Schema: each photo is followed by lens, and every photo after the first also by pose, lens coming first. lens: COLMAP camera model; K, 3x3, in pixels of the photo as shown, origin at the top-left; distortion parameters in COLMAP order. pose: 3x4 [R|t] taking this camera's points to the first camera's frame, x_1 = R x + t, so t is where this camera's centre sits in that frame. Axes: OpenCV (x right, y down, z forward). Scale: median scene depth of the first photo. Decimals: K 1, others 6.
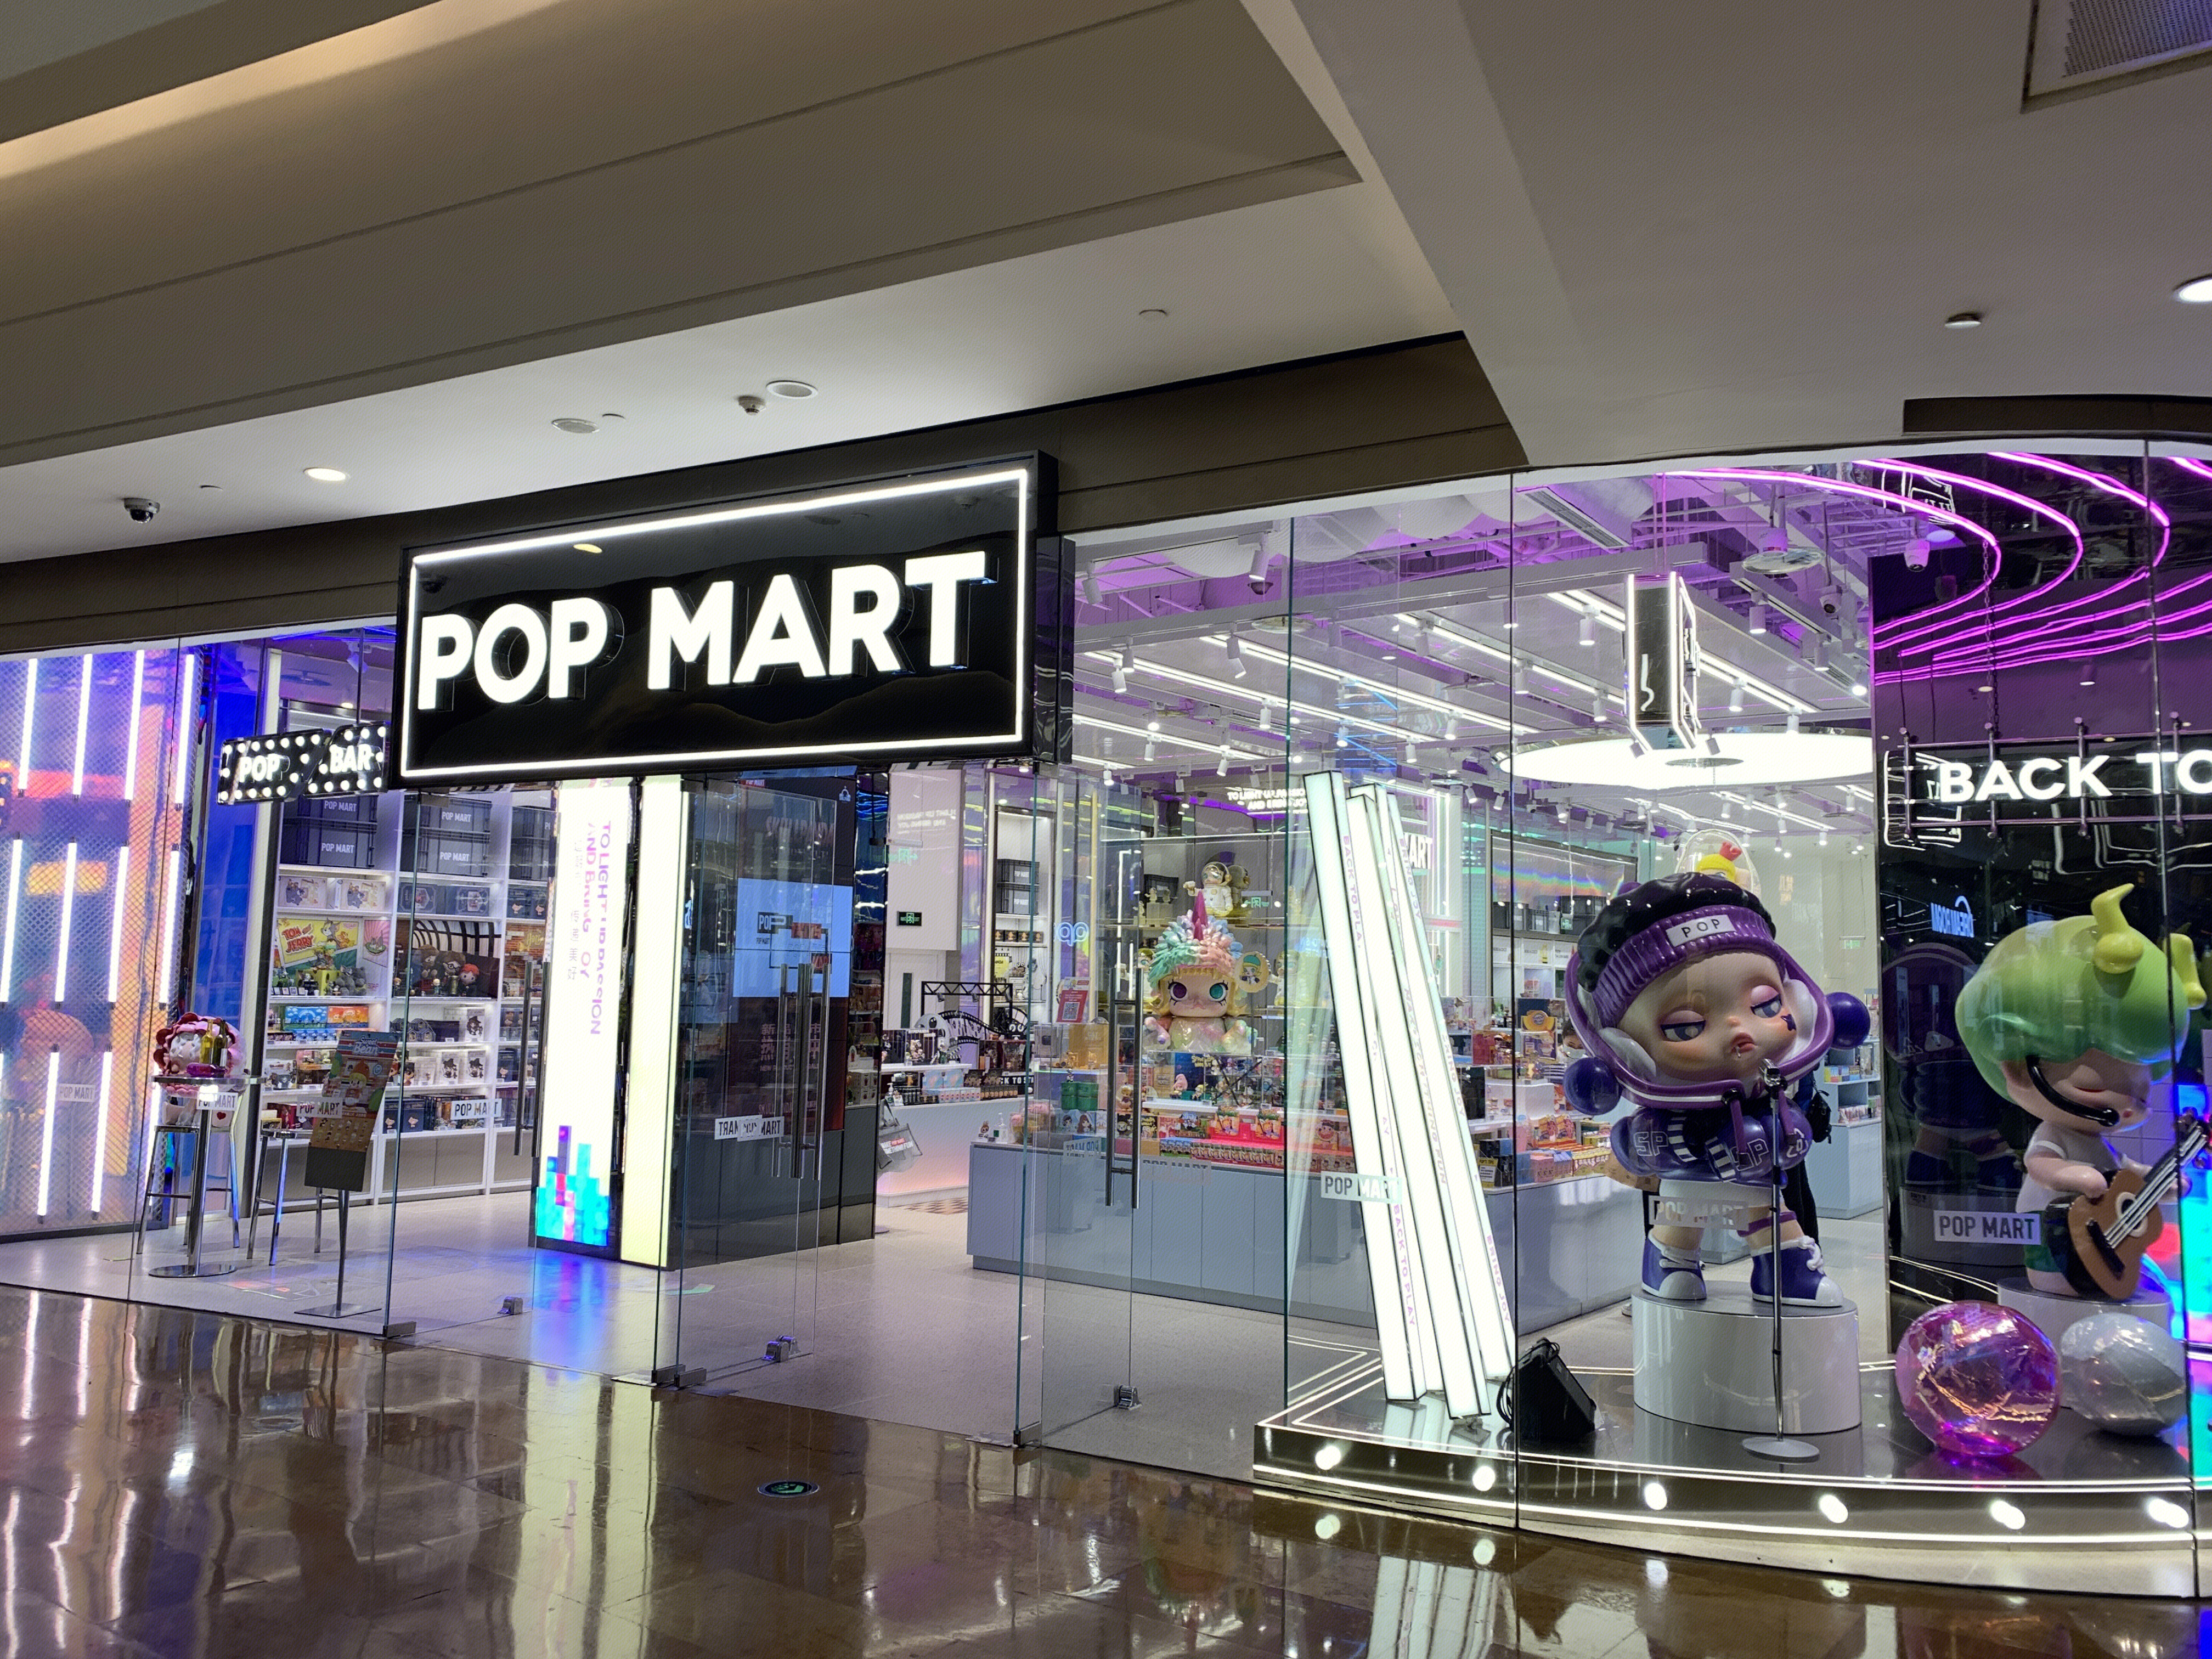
lens RADIAL K [[1729.8, 0, 1104.6], [0, 1729.8, 829.6], [0, 0, 1]] dist [0.013425, 0.001897]
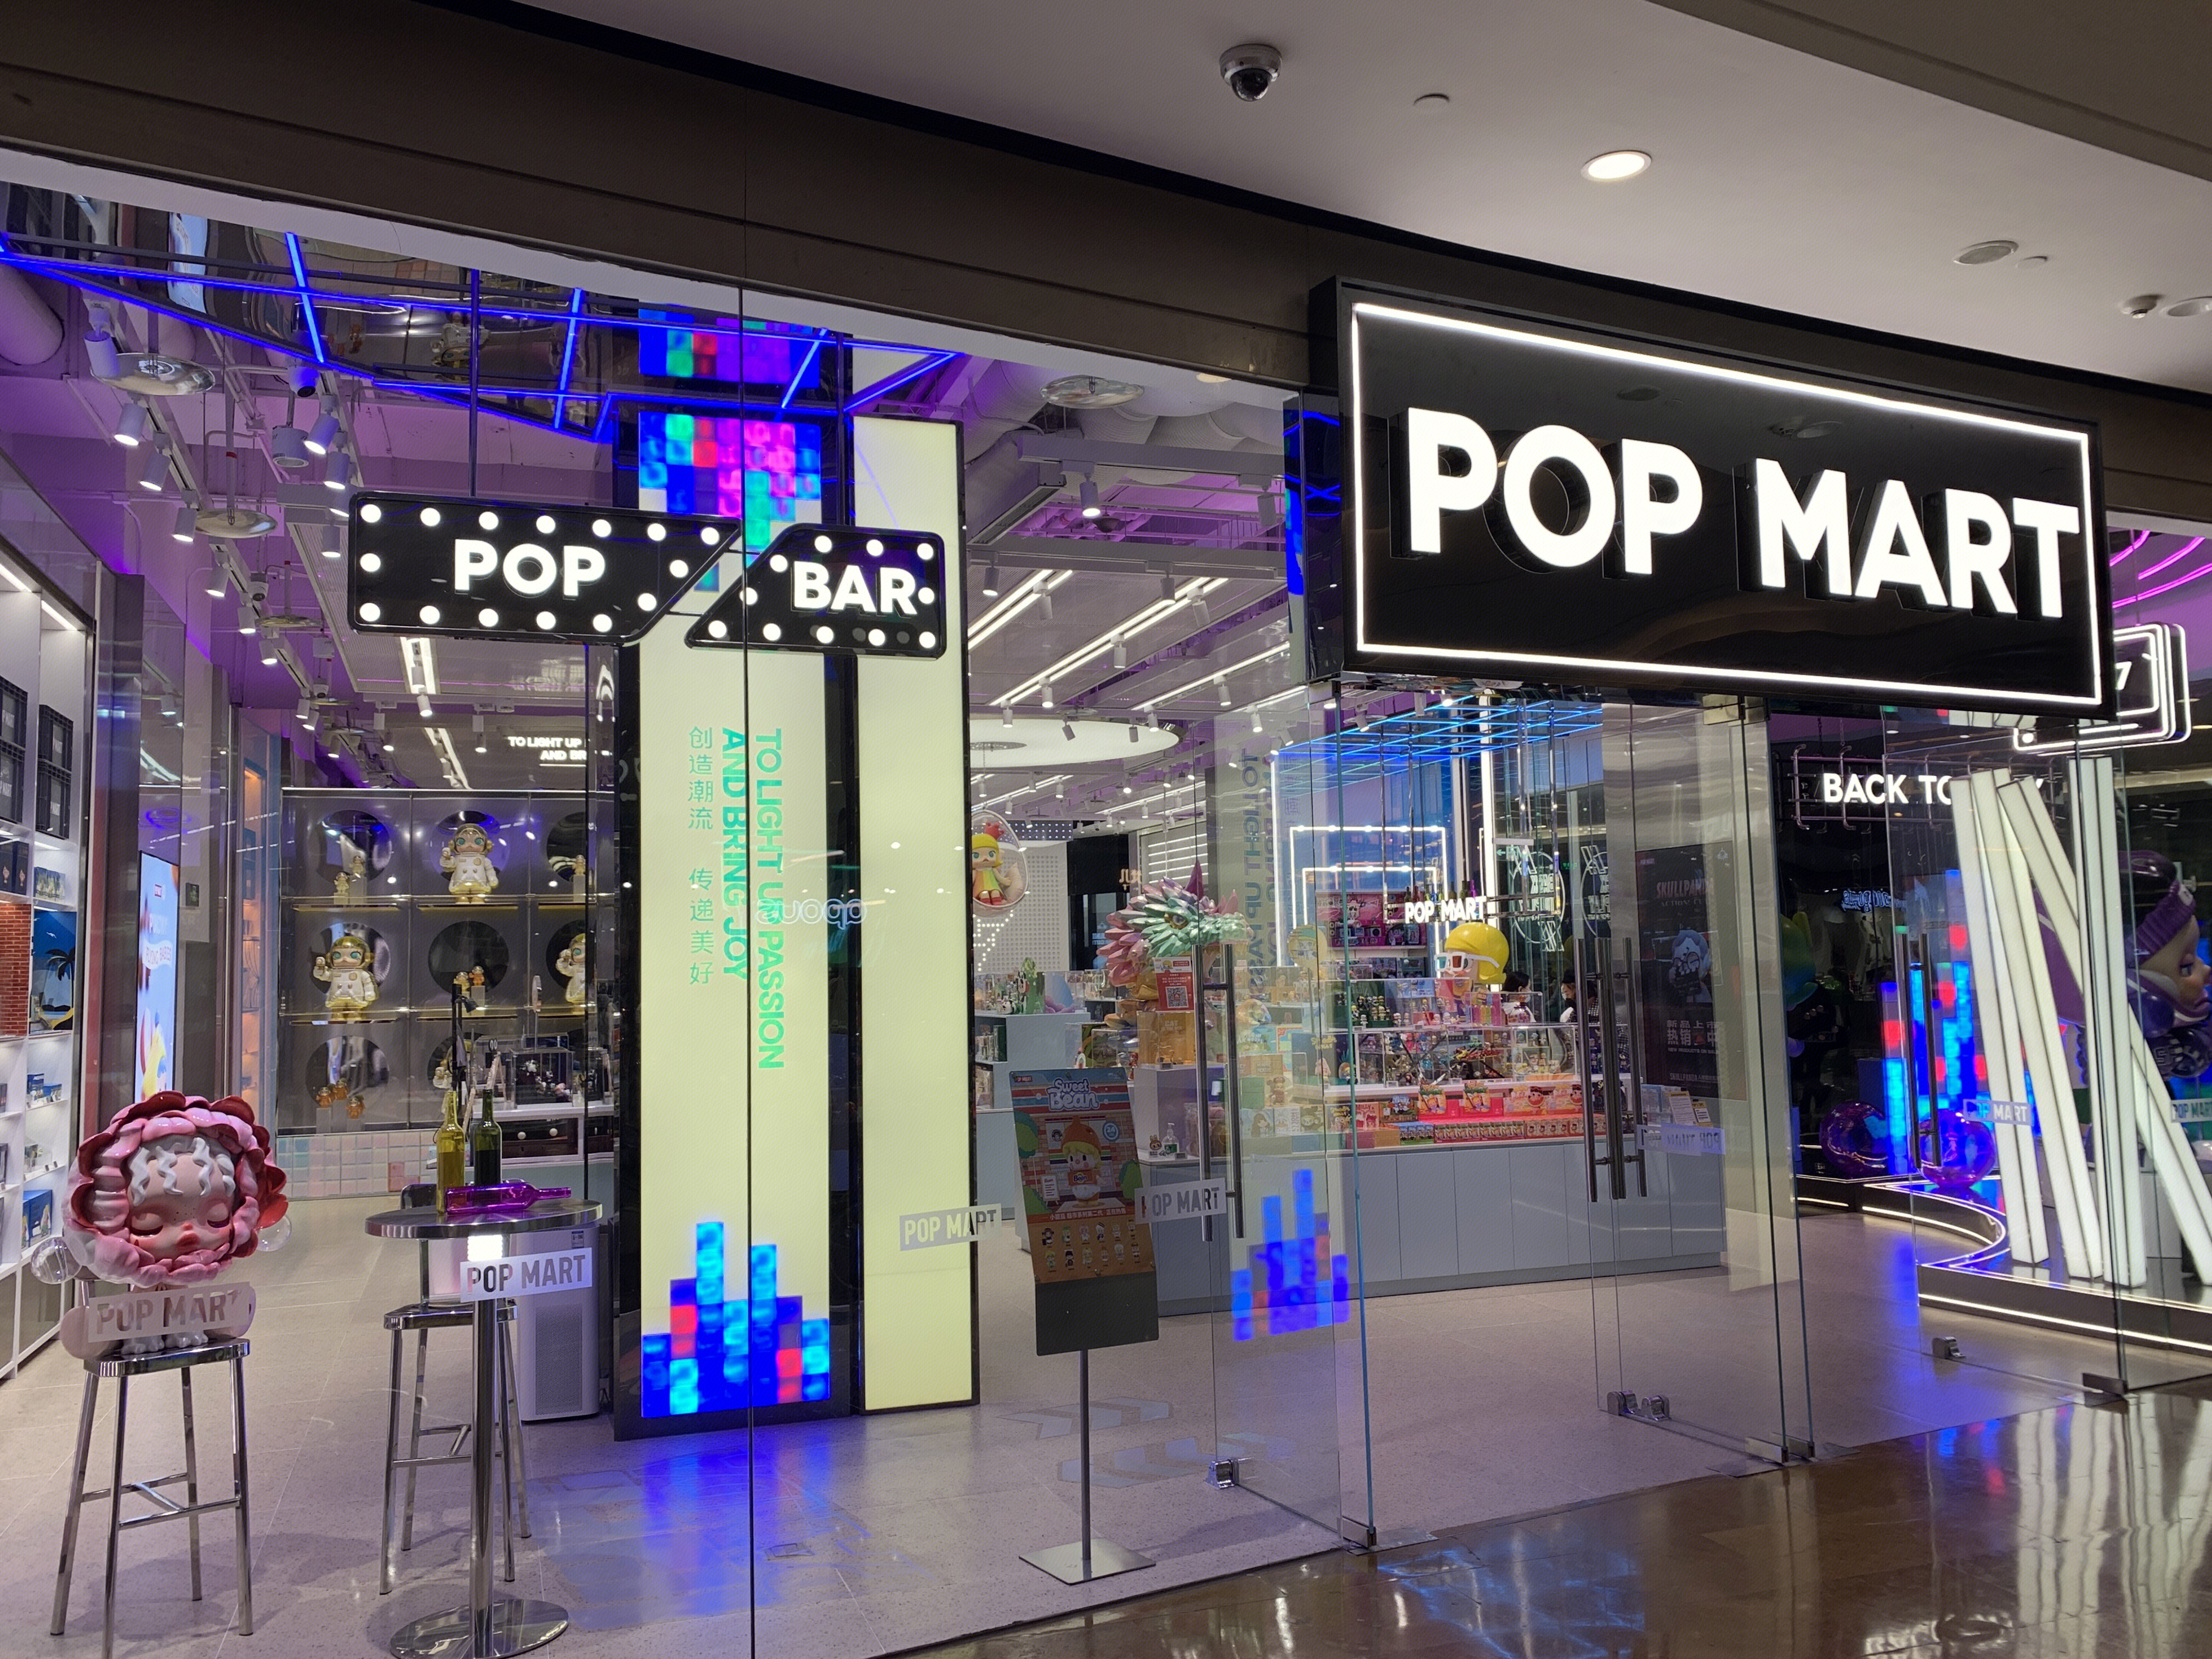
lens RADIAL K [[1729.8, 0, 1105.4], [0, 1729.8, 826.4], [0, 0, 1]] dist [0.013425, 0.001897]
pose [[0.579121, 0.034947, 0.814492, -1.038903], [-0.040674, 0.999075, -0.013947, 0.049522], [-0.814226, -0.025052, 0.580007, 0.762557]]
